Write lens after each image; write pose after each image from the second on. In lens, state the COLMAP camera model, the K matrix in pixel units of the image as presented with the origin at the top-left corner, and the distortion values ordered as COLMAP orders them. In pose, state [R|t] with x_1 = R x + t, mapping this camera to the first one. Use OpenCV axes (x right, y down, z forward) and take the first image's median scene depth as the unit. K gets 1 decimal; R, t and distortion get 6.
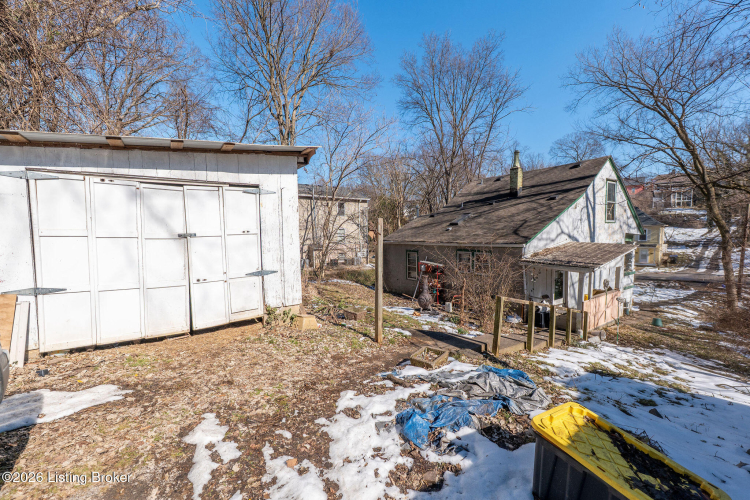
lens RADIAL K [[305.5, 0, 372.1], [0, 305.5, 248.4], [0, 0, 1]] dist [0.003036, -0.000164]
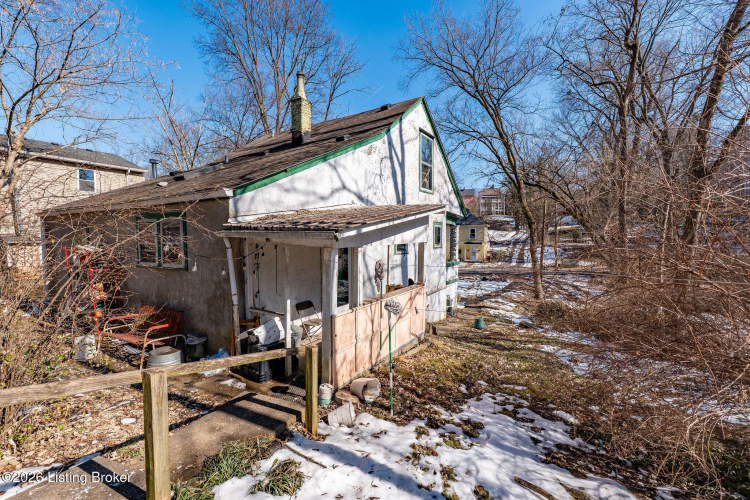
lens RADIAL K [[305.5, 0, 377.5], [0, 305.5, 249.5], [0, 0, 1]] dist [0.003036, -0.000164]
pose [[0.915999, -0.009273, 0.401073, 0.332343], [0.016406, 0.999762, -0.014354, 0.053206], [-0.400844, 0.019728, 0.915934, 0.337489]]
